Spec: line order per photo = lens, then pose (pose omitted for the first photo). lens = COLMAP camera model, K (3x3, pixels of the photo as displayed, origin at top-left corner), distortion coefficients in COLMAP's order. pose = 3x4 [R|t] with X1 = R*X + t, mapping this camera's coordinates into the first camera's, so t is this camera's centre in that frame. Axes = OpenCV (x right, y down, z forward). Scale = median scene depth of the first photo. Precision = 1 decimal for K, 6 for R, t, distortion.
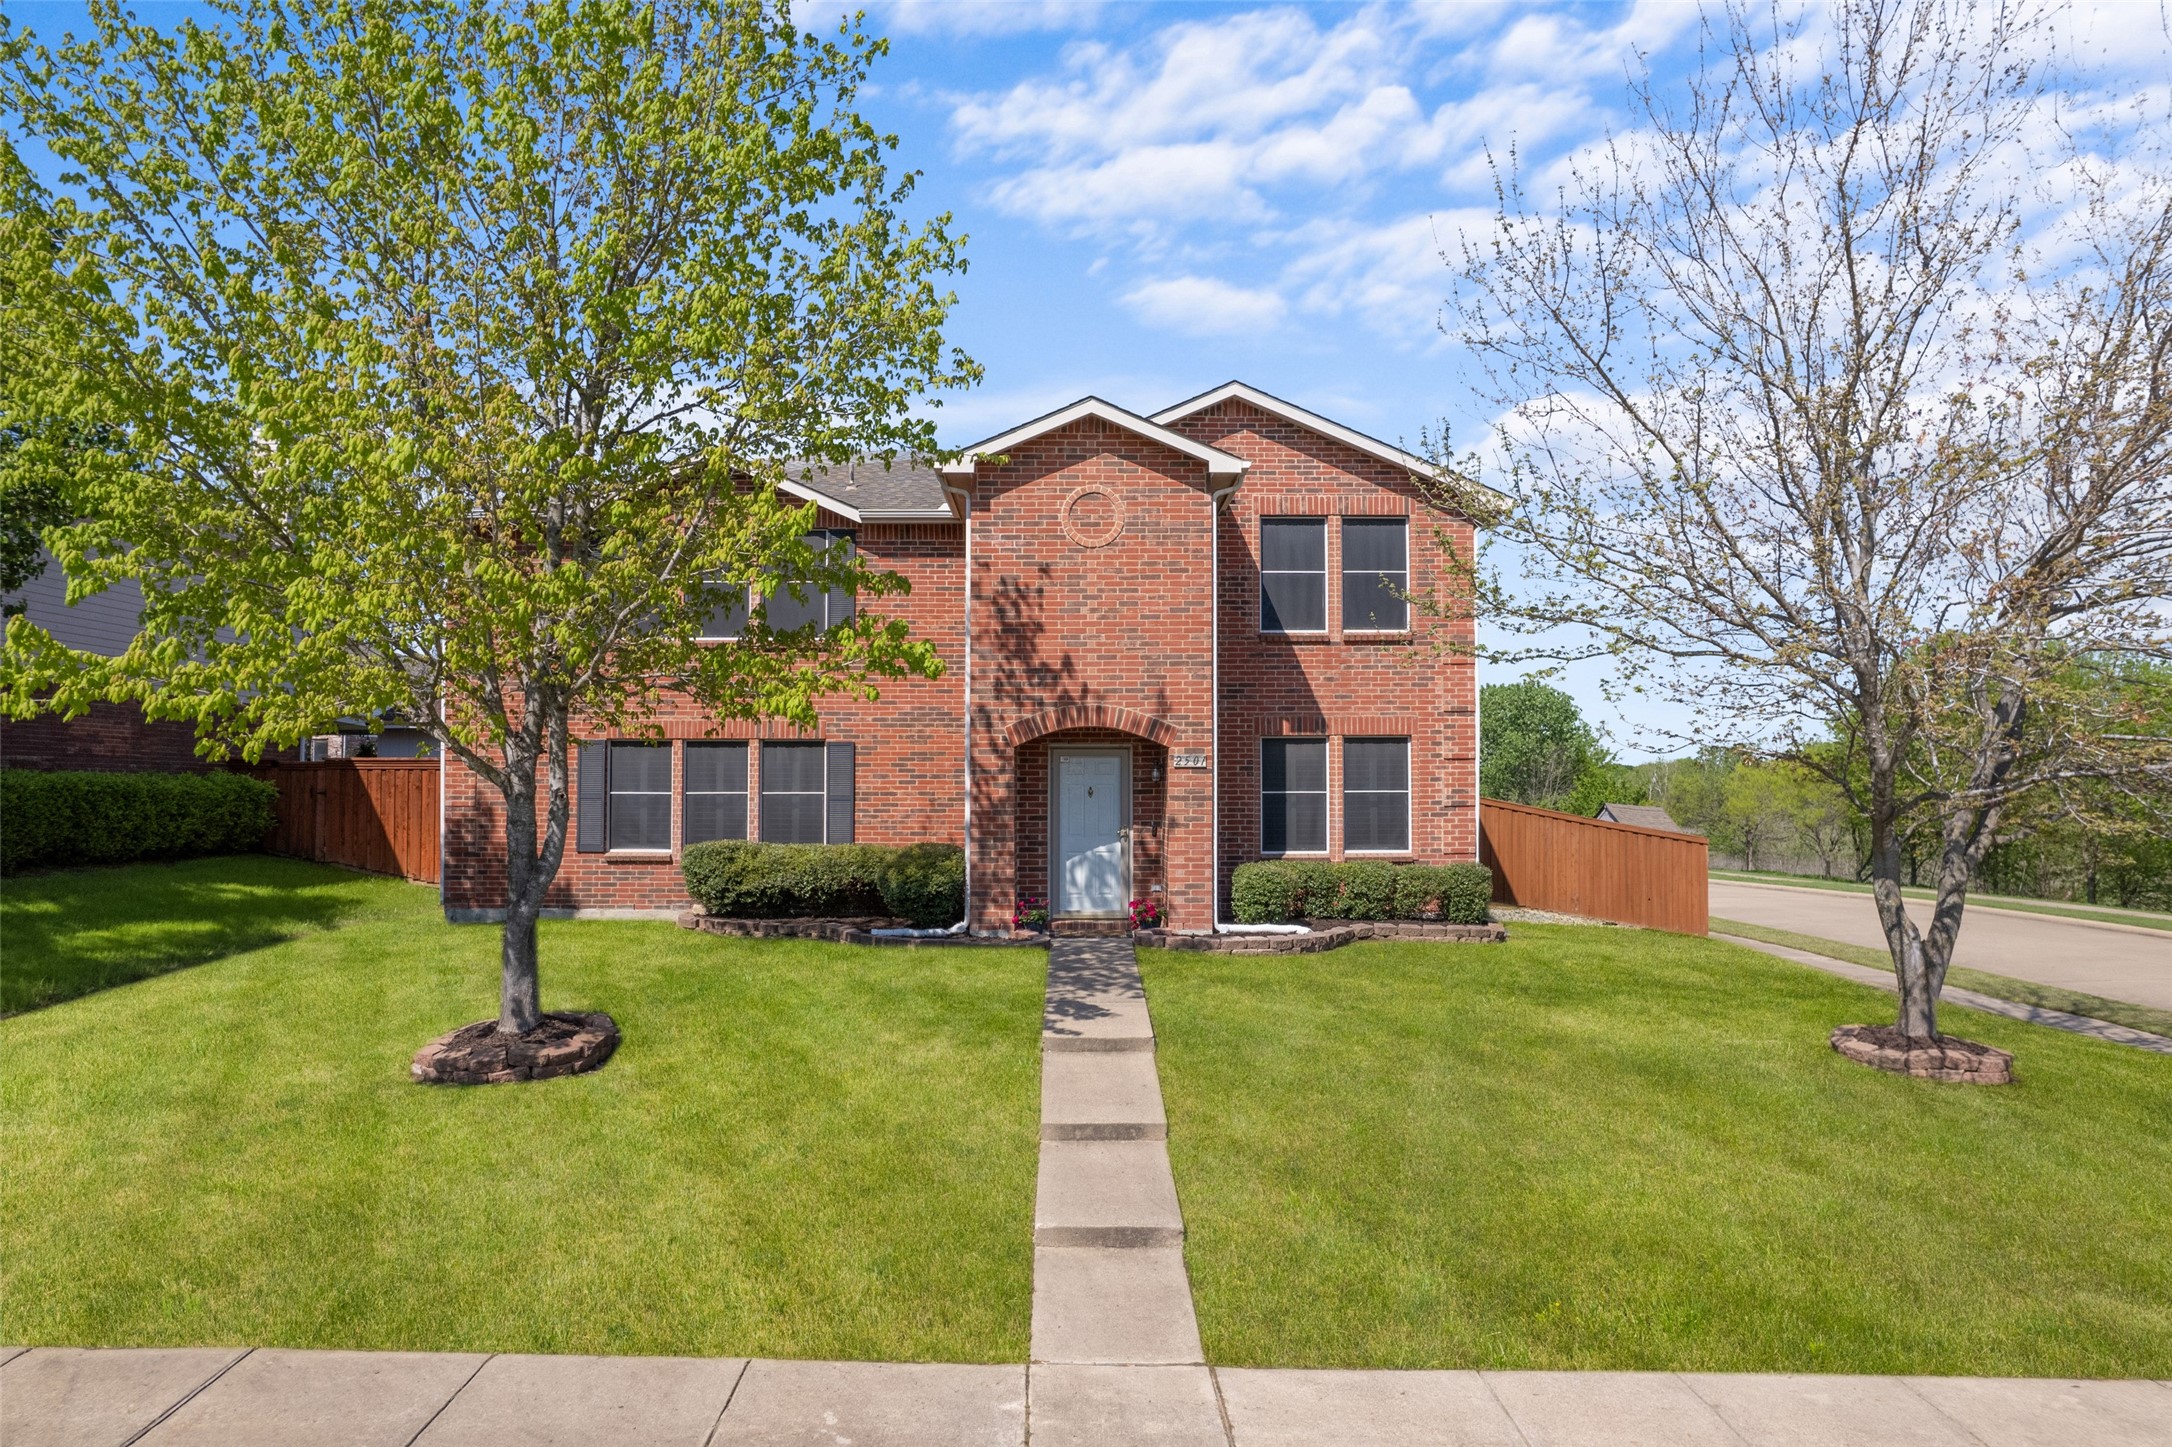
lens RADIAL K [[1398.7, 0, 1086.0], [0, 1398.7, 723.5], [0, 0, 1]] dist [-0.024091, 0.000295]
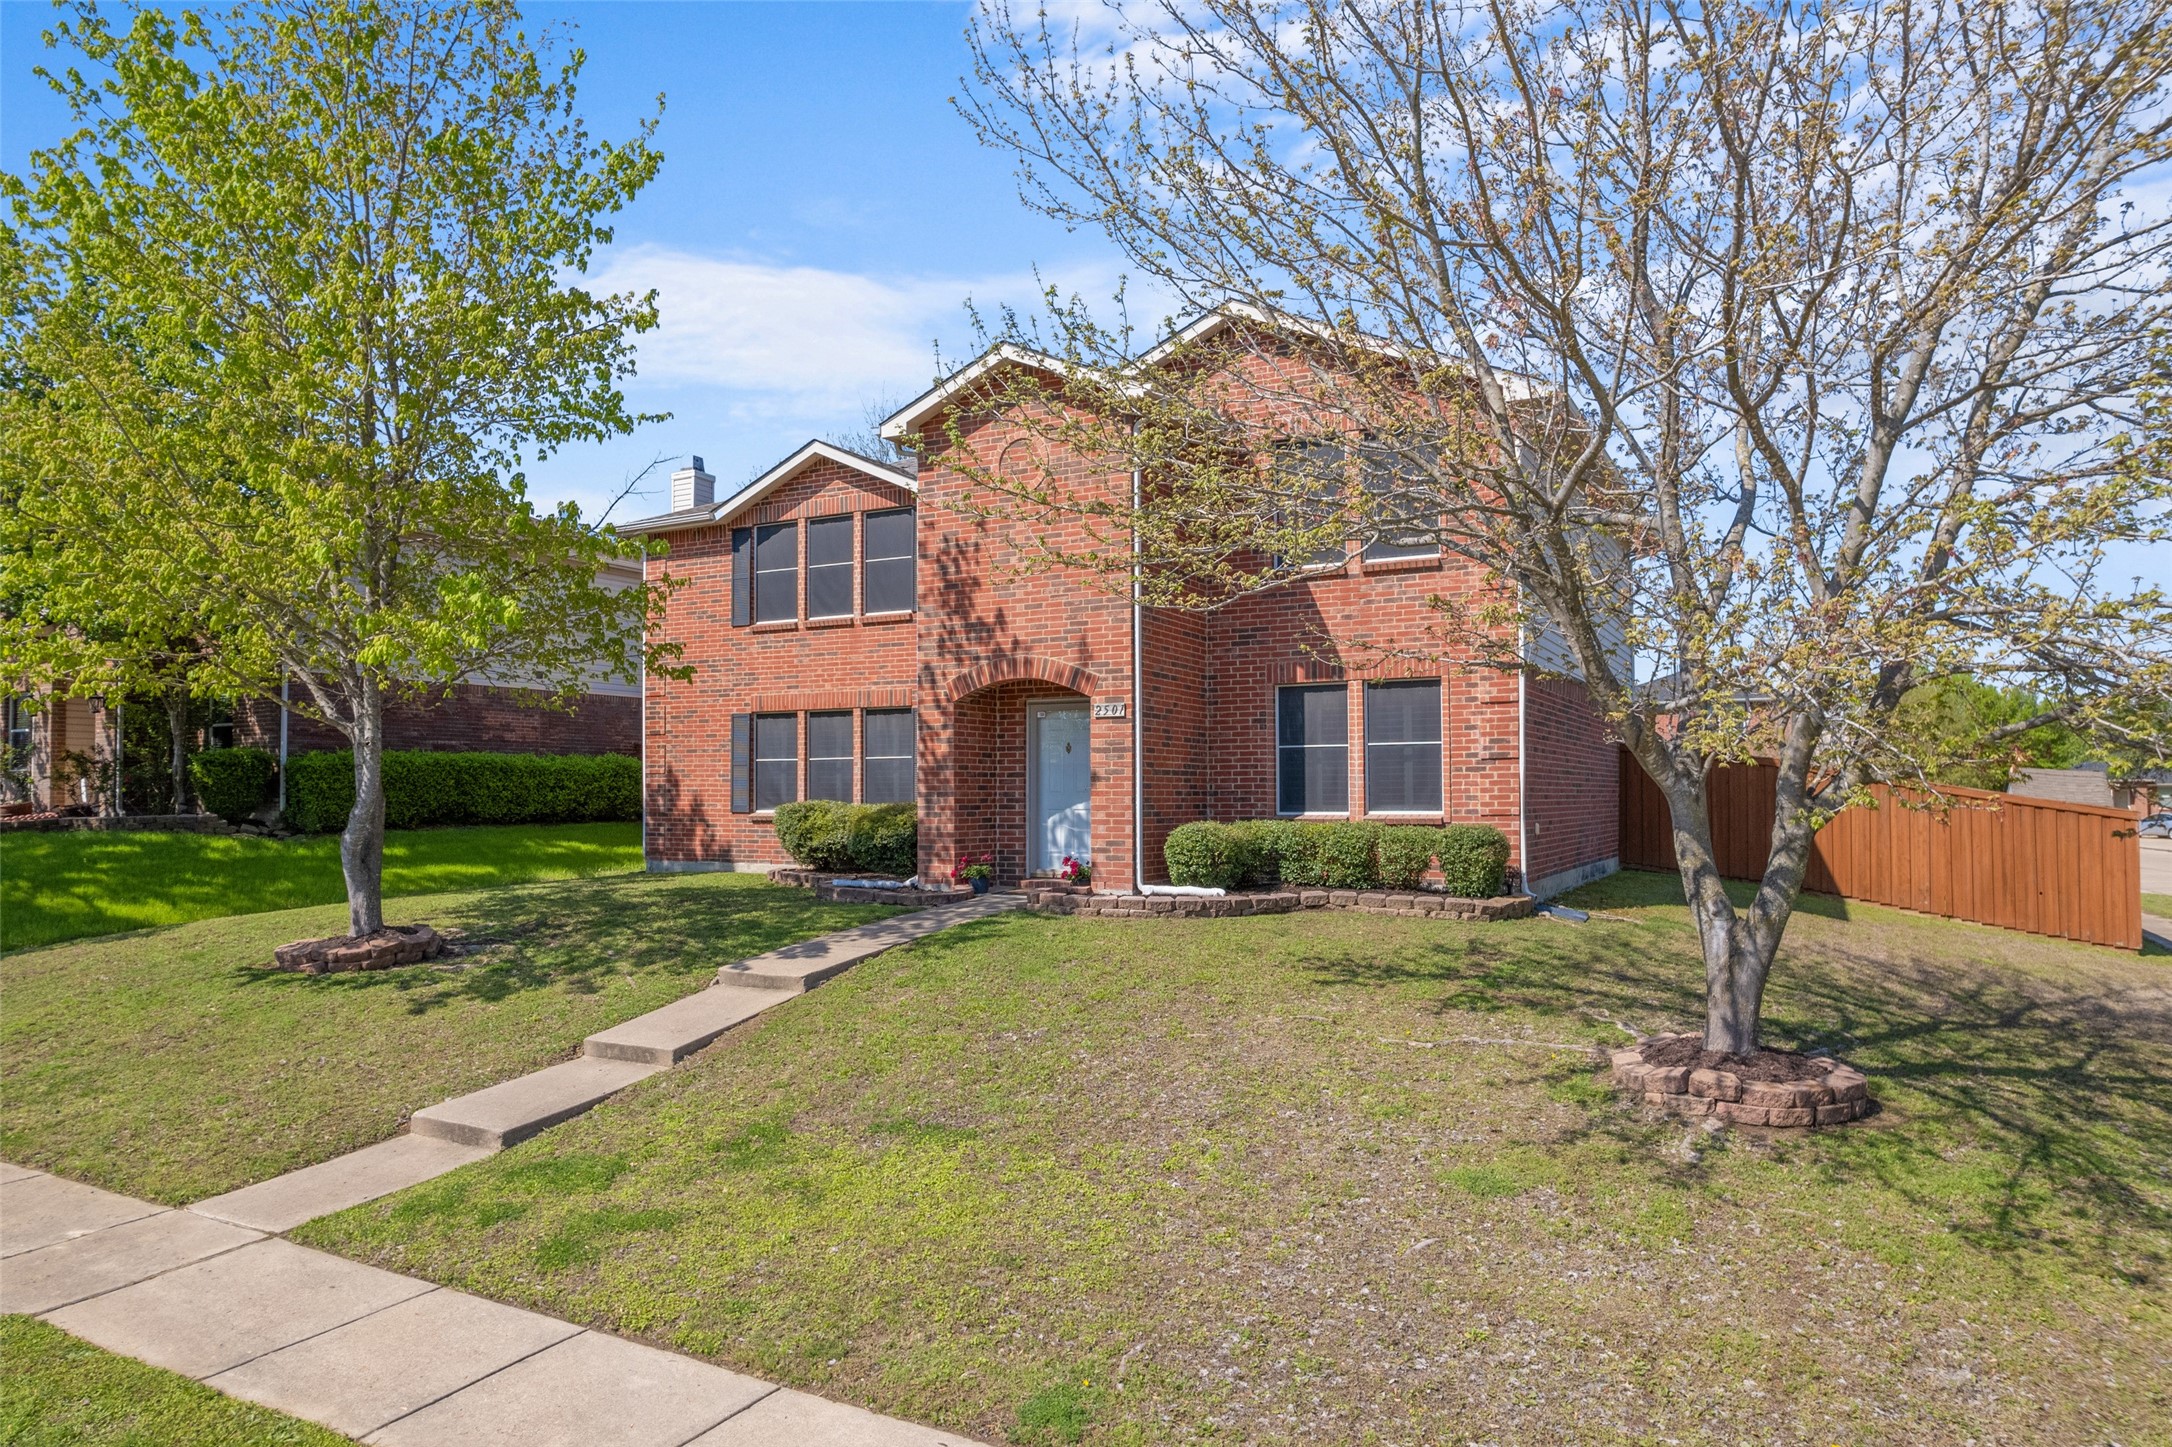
lens RADIAL K [[1387.3, 0, 1086.0], [0, 1387.3, 723.5], [0, 0, 1]] dist [-0.049863, 0.003593]
pose [[0.871019, -0.028854, -0.490401, 0.515541], [0.029703, 0.999540, -0.006054, 0.040314], [0.490351, -0.009294, 0.871476, 0.178516]]
